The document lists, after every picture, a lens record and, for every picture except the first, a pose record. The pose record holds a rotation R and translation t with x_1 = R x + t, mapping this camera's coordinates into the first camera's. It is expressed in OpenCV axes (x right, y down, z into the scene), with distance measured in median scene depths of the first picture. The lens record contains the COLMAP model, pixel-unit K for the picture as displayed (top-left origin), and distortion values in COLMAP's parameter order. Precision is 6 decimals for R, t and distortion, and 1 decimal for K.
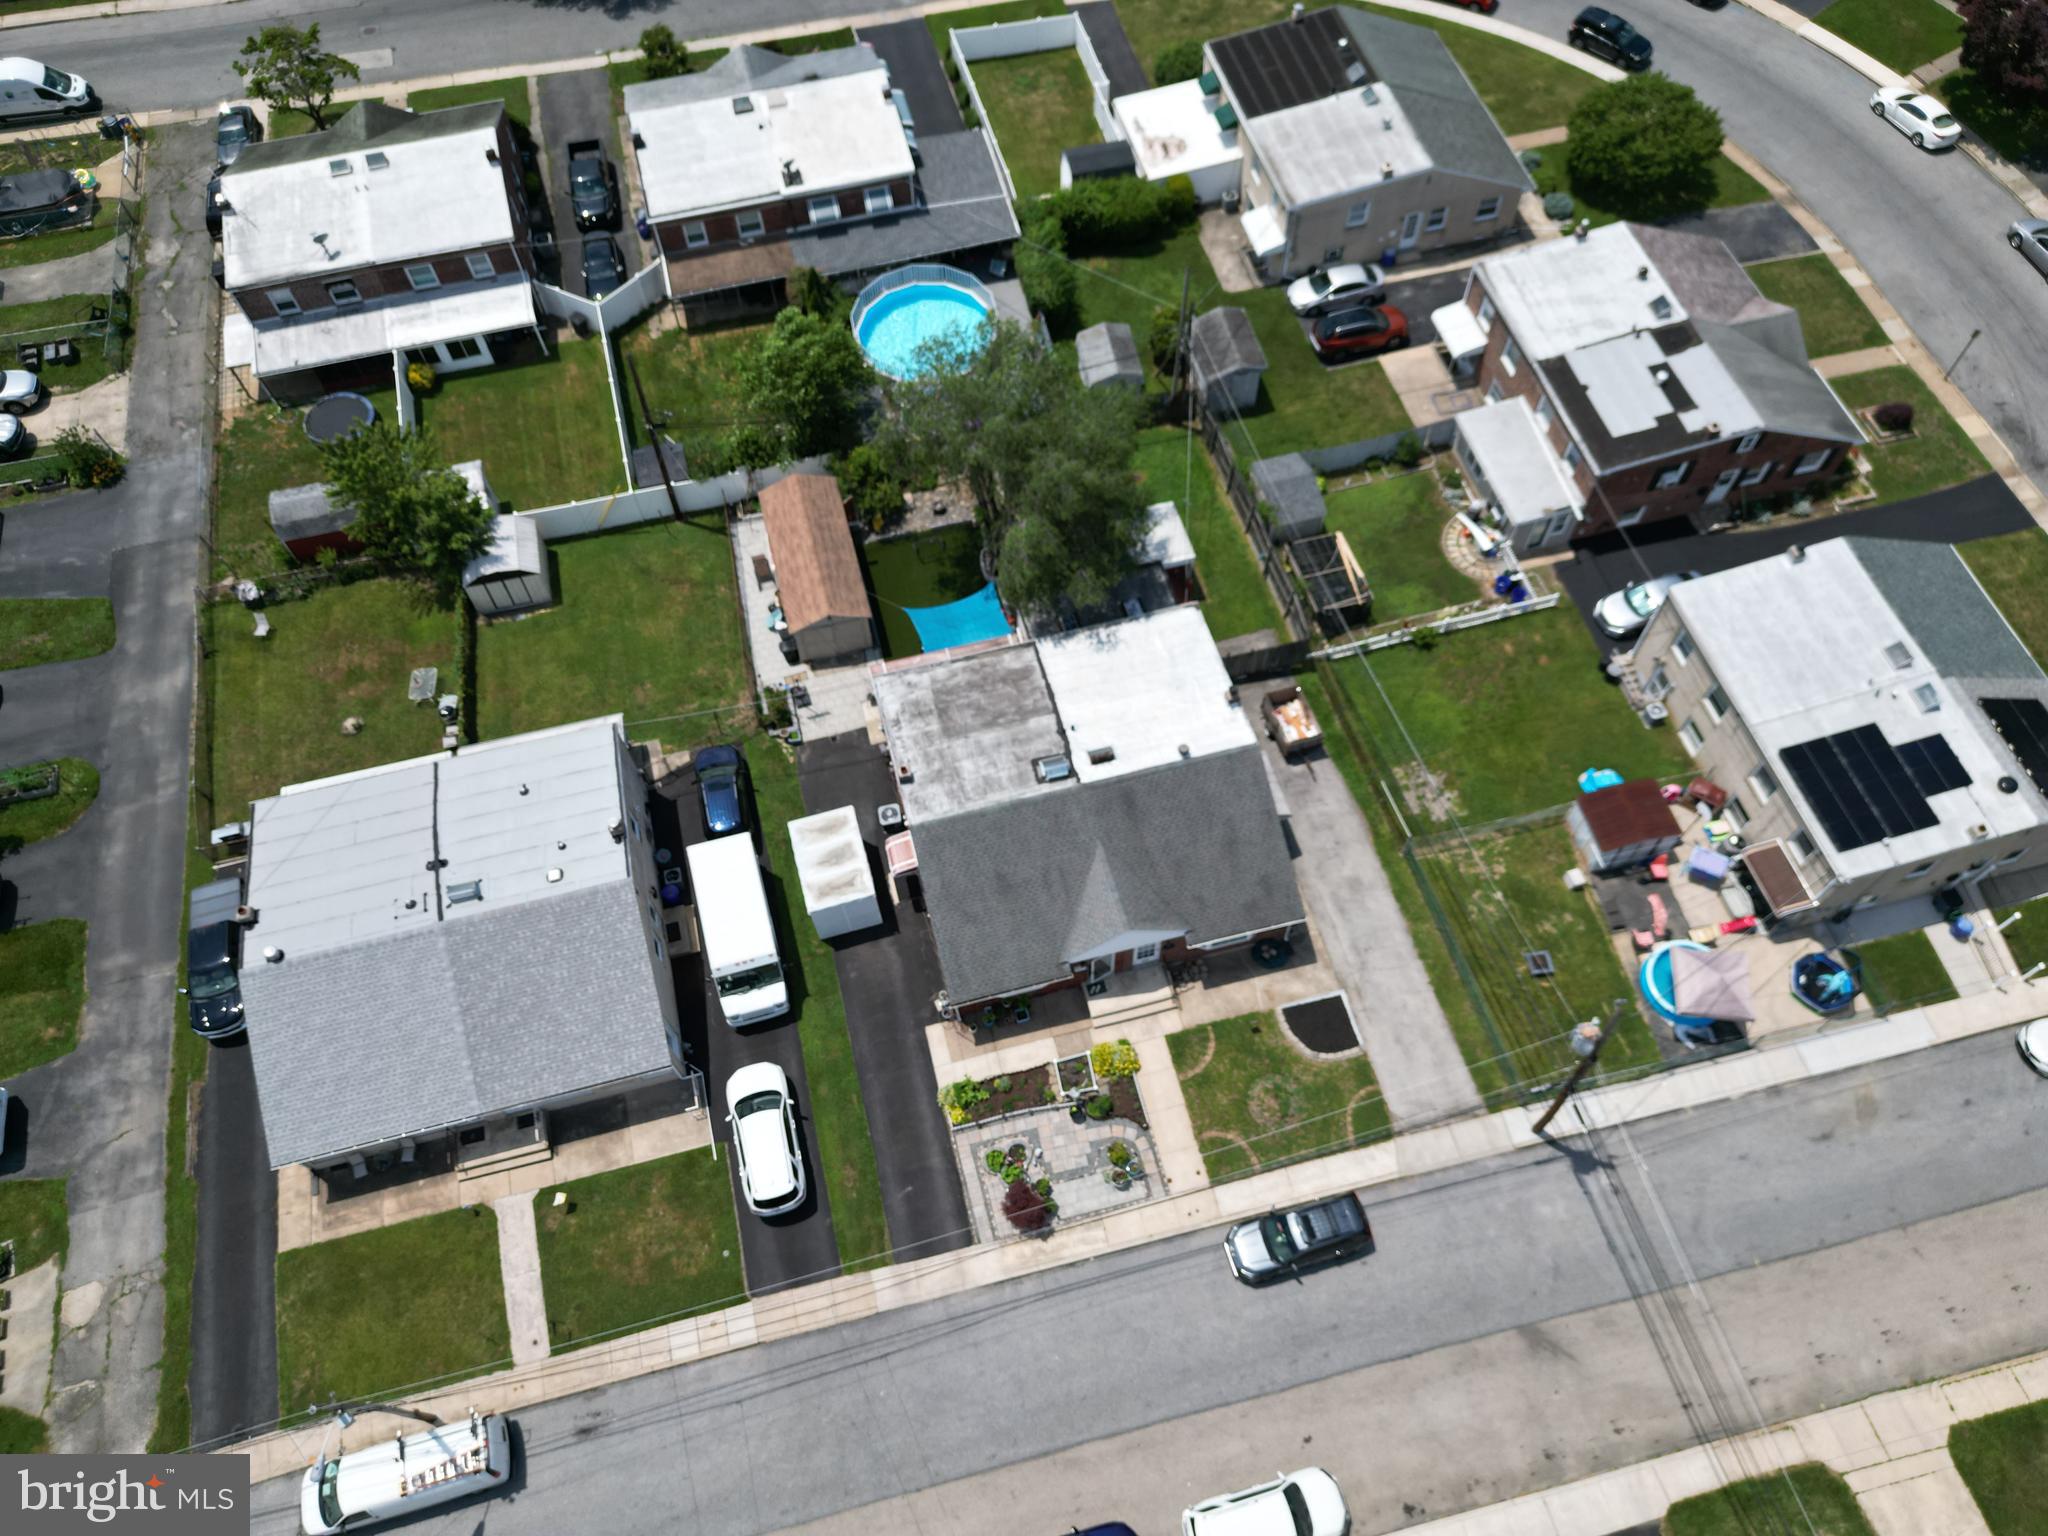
lens RADIAL K [[1455.0, 0, 1025.4], [0, 1455.0, 758.5], [0, 0, 1]] dist [0.054412, -0.054313]
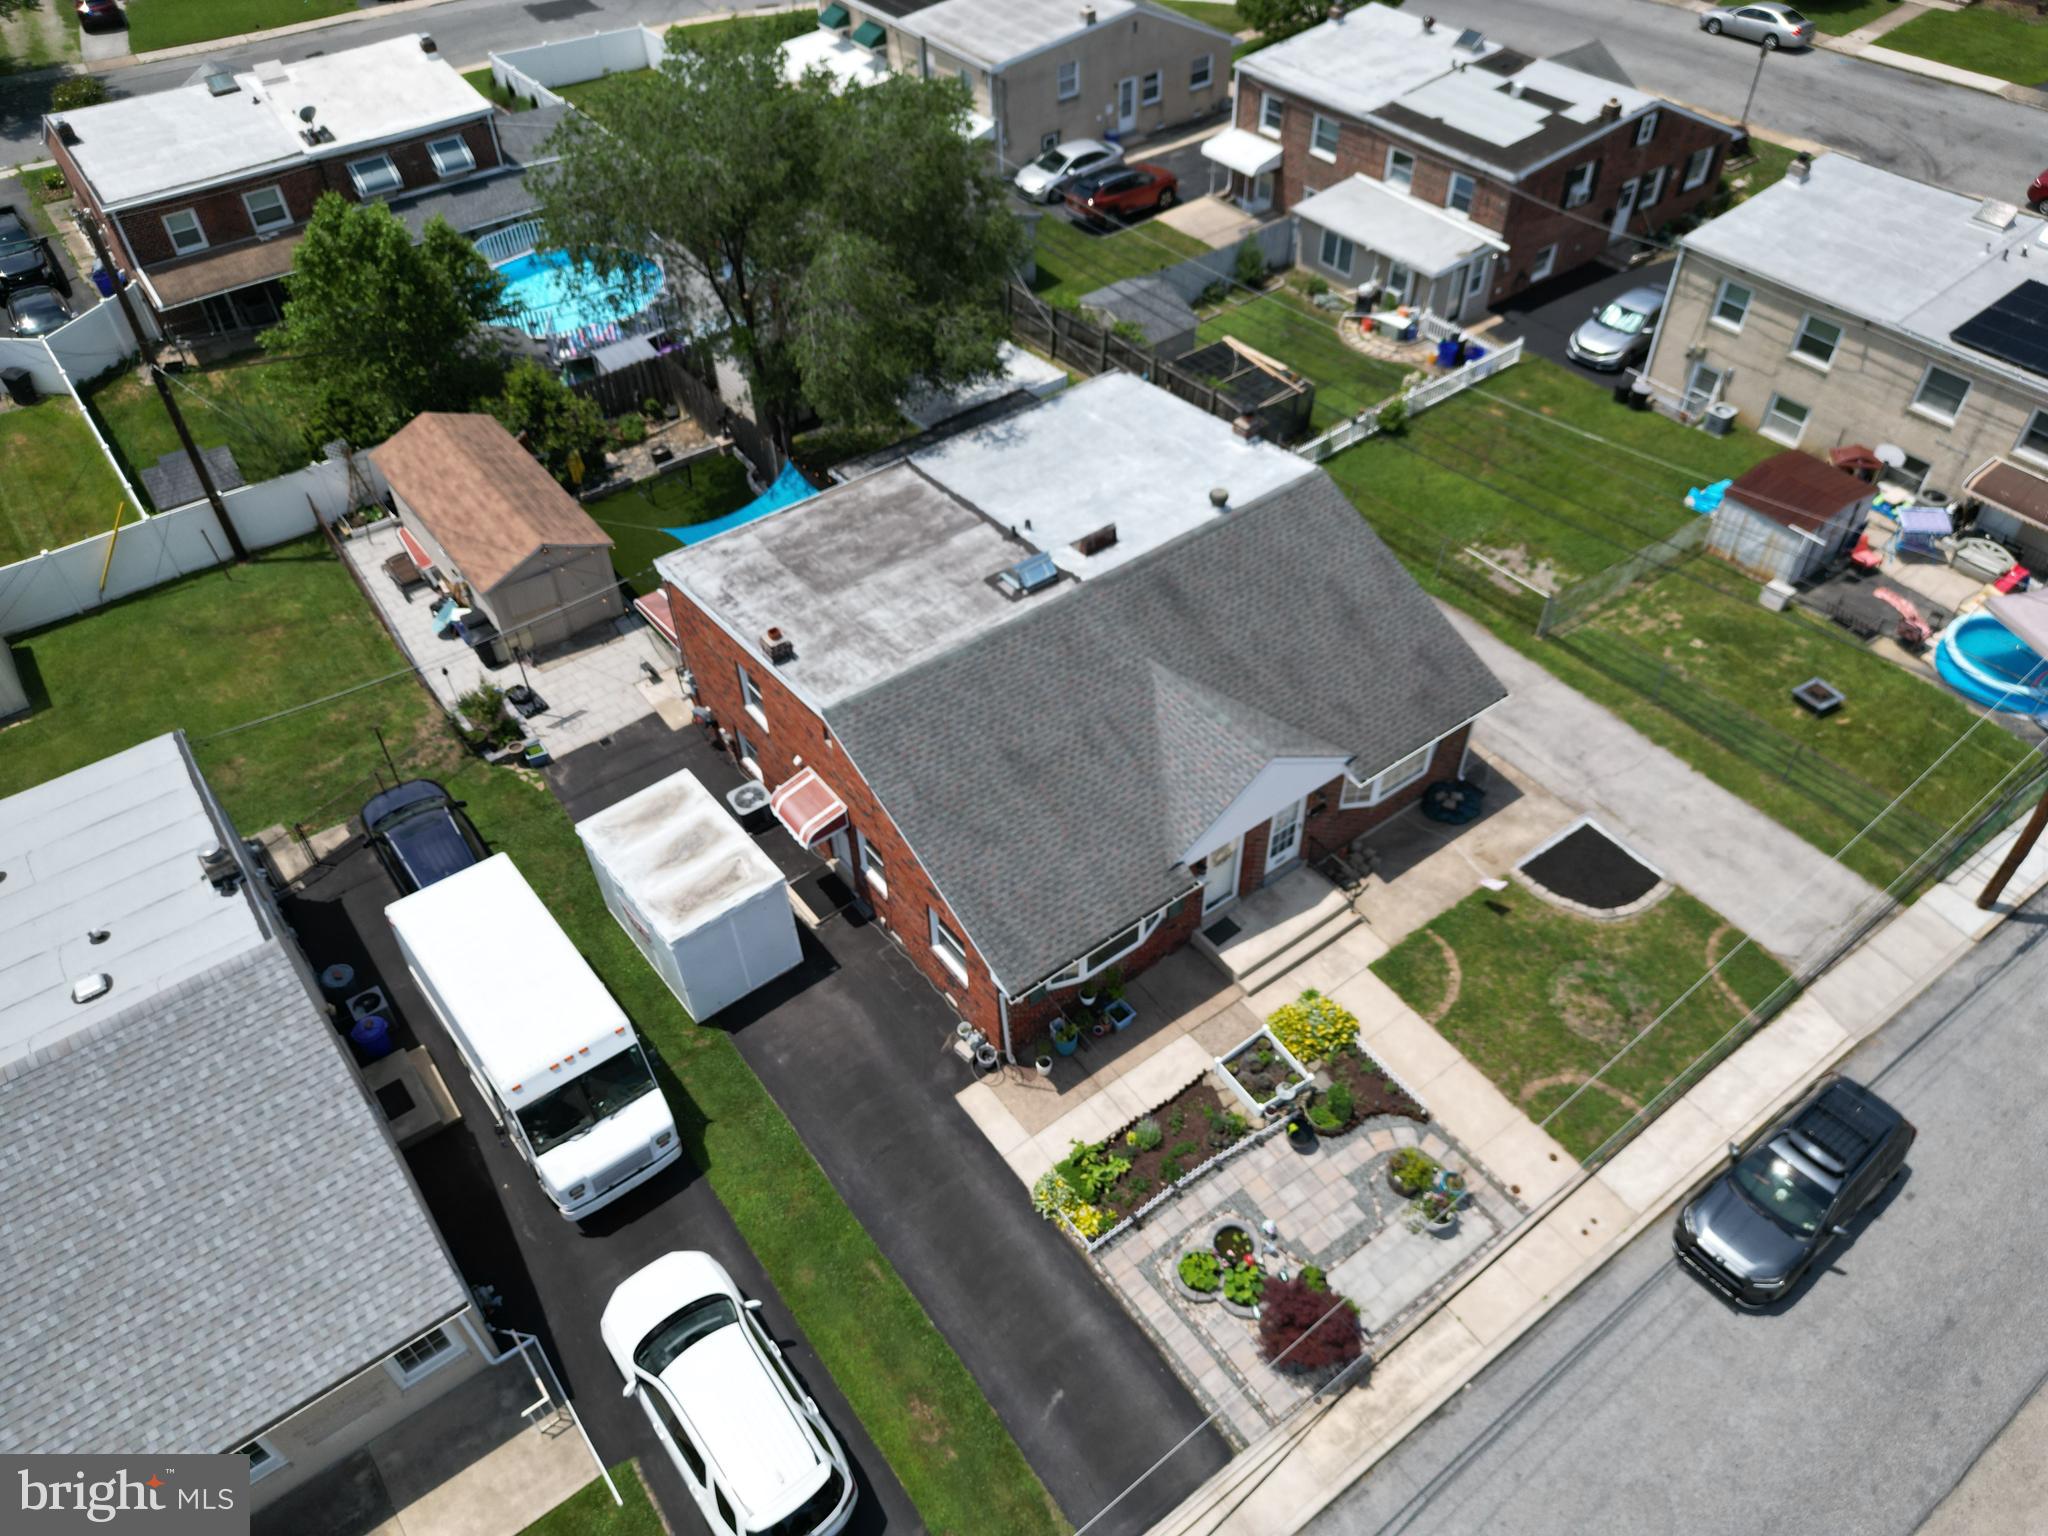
lens RADIAL K [[1455.0, 0, 1025.4], [0, 1455.0, 758.5], [0, 0, 1]] dist [0.054412, -0.054313]
pose [[0.925248, -0.262363, 0.274011, -0.140915], [0.327287, 0.917291, -0.226847, 0.181729], [-0.191831, 0.299570, 0.934590, 0.436987]]
